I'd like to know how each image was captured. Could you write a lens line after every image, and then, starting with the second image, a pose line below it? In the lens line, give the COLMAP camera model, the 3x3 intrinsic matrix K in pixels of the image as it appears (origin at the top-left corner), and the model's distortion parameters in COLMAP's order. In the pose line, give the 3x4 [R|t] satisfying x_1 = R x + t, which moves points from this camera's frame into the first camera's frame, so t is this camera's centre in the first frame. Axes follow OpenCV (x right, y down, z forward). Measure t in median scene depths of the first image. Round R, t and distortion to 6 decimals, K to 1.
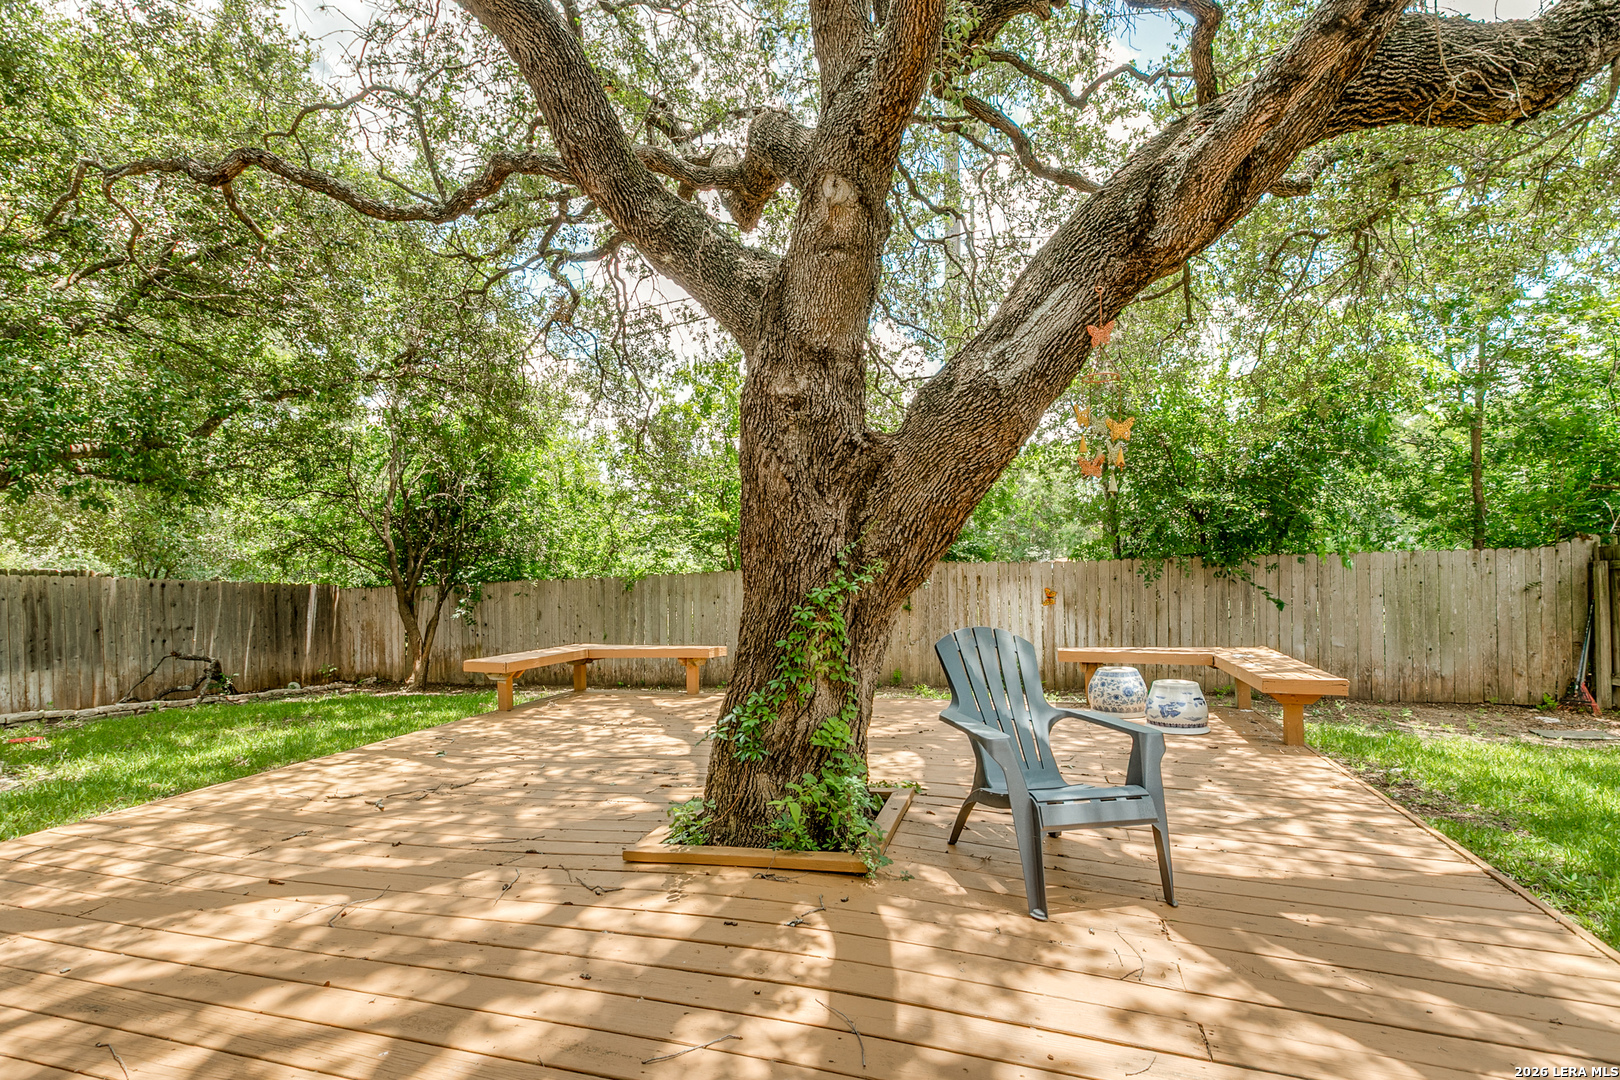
lens RADIAL K [[740.6, 0, 814.8], [0, 740.6, 557.3], [0, 0, 1]] dist [0.001849, 0.000209]
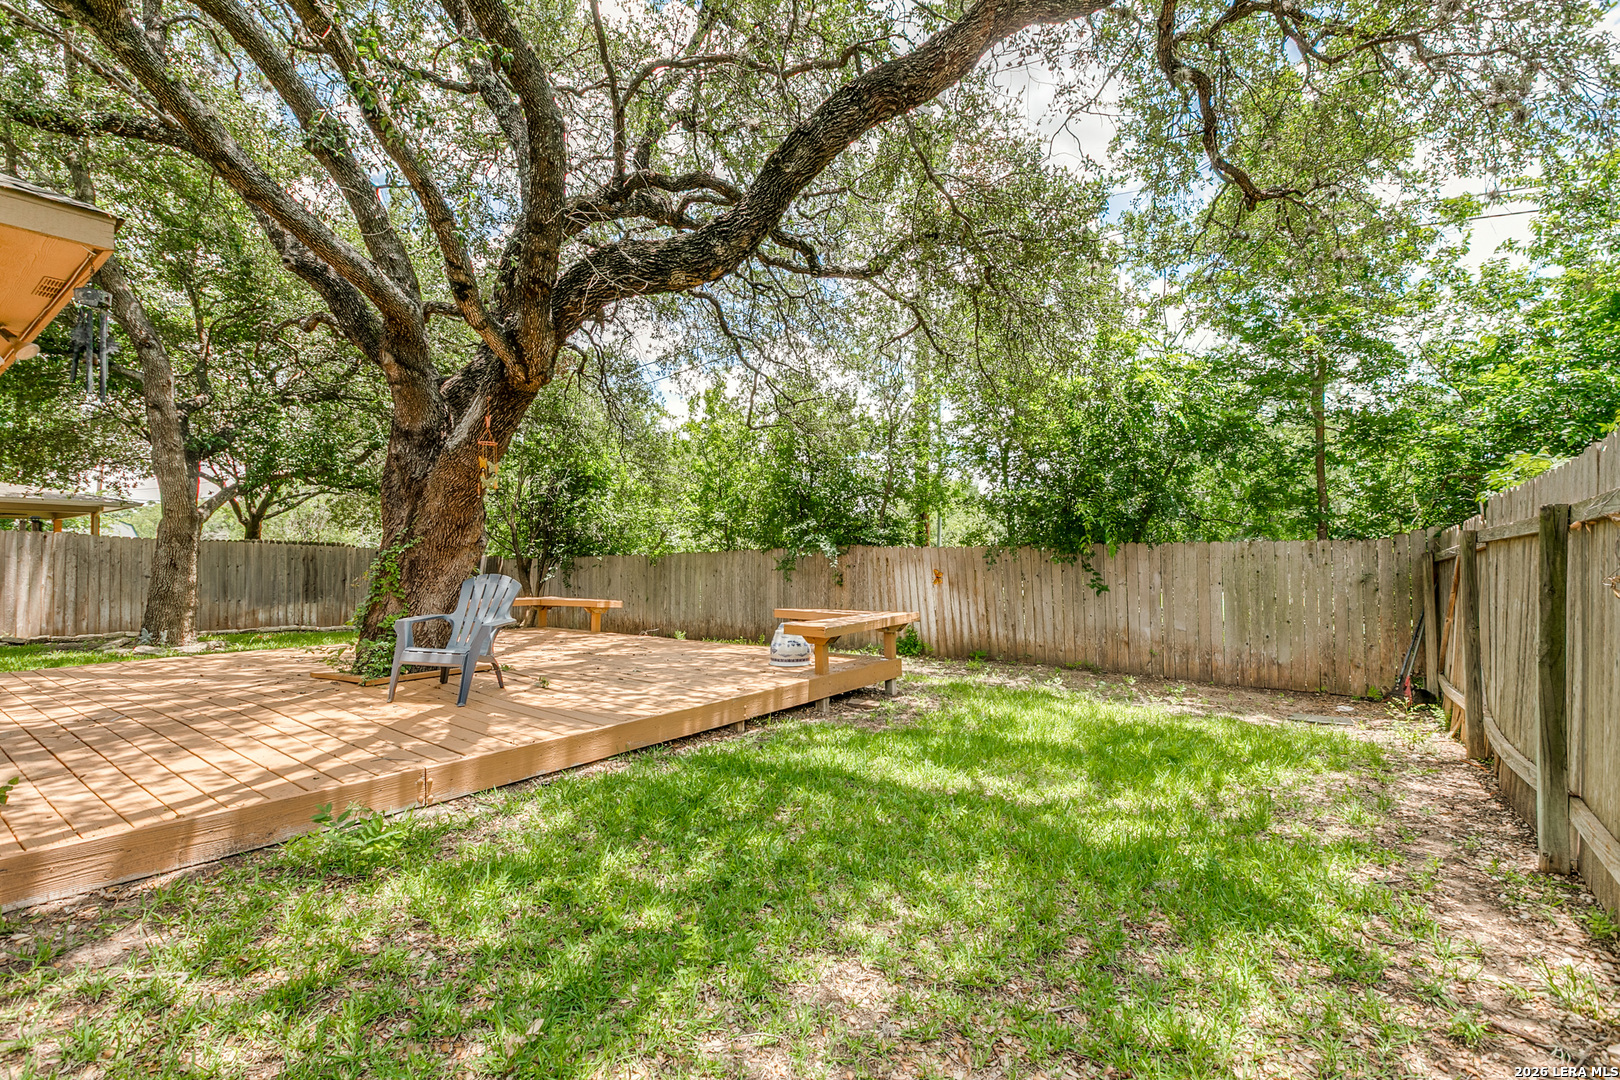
lens RADIAL K [[728.7, 0, 808.4], [0, 728.7, 560.4], [0, 0, 1]] dist [-0.000453, 0.000021]
pose [[0.943832, 0.022026, -0.329691, 0.559415], [-0.014262, 0.999561, 0.025950, 0.000644], [0.330118, -0.019791, 0.943732, -0.165901]]
